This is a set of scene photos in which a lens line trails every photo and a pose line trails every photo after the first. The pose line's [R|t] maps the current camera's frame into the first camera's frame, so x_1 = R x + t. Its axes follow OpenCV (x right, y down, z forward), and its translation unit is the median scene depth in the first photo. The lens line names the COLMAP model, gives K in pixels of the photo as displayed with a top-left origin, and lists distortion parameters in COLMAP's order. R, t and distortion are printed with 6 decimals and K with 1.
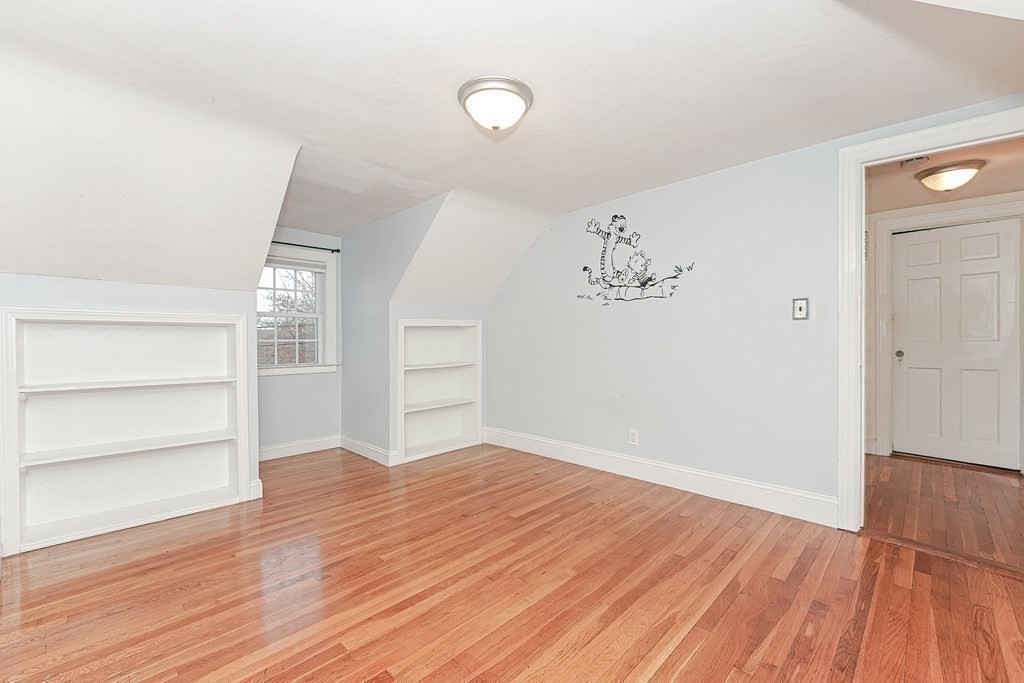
lens RADIAL K [[420.2, 0, 501.9], [0, 420.2, 340.9], [0, 0, 1]] dist [-0.003057, -0.000114]
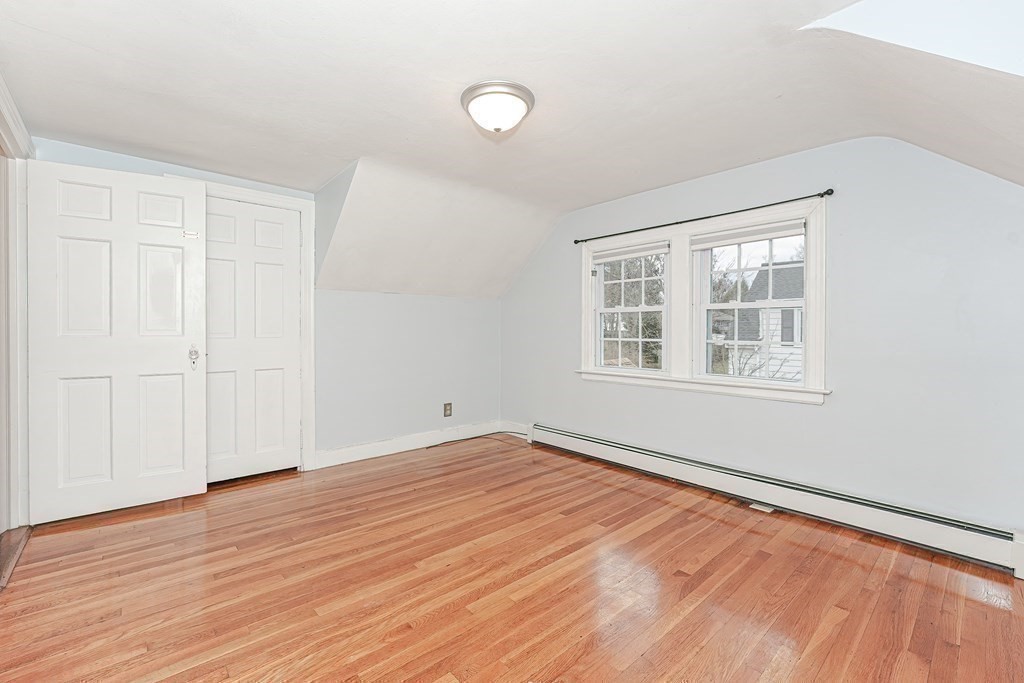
lens RADIAL K [[441.8, 0, 508.2], [0, 441.8, 333.5], [0, 0, 1]] dist [-0.001788, -0.000162]
pose [[-0.999173, 0.001715, 0.040625, -0.060456], [0.002185, 0.999931, 0.011512, 0.005901], [-0.040602, 0.011591, -0.999108, 1.533270]]
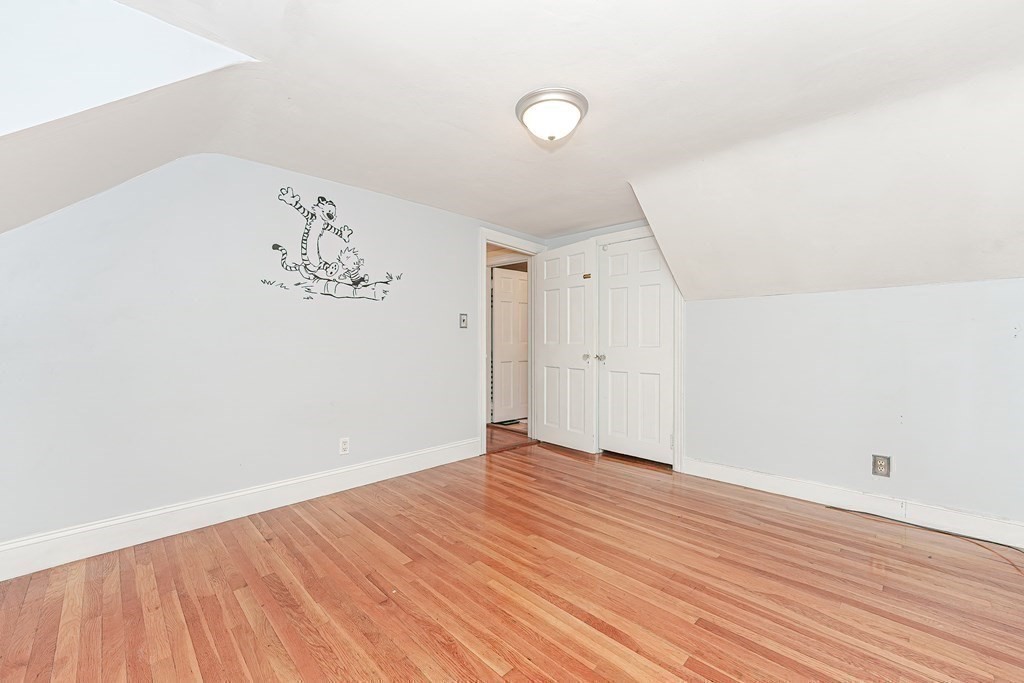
lens RADIAL K [[420.2, 0, 501.9], [0, 420.2, 340.9], [0, 0, 1]] dist [-0.003057, -0.000114]
pose [[-0.000470, 0.003605, 0.999993, -0.781620], [0.003190, 0.999988, -0.003604, 0.002275], [-0.999995, 0.003189, -0.000481, 0.831767]]
